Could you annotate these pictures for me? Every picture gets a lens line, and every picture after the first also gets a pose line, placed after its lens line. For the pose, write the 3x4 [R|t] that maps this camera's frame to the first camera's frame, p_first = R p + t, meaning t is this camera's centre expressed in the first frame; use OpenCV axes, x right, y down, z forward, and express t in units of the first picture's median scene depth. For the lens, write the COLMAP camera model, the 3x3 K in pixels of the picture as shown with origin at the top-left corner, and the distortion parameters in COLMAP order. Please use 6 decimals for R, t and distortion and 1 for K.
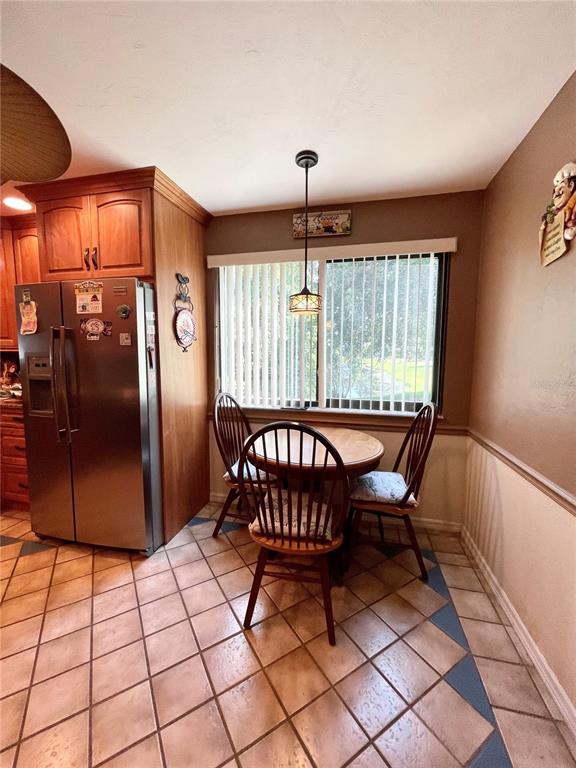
lens RADIAL K [[309.8, 0, 286.7], [0, 309.8, 383.0], [0, 0, 1]] dist [-0.001881, 0.001097]
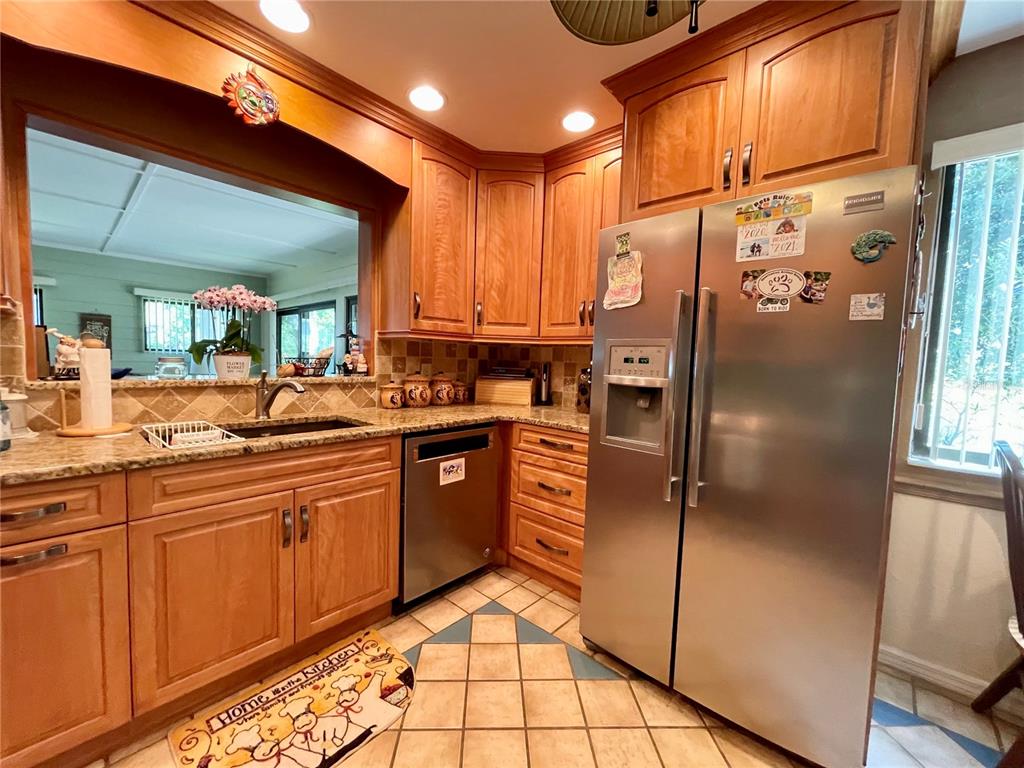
lens RADIAL K [[413.1, 0, 509.9], [0, 413.1, 385.8], [0, 0, 1]] dist [-0.001881, 0.001097]
pose [[0.876171, 0.055643, -0.478779, -0.625812], [-0.075343, 0.996915, -0.022019, 0.024237], [0.476076, 0.055365, 0.877660, 0.209459]]
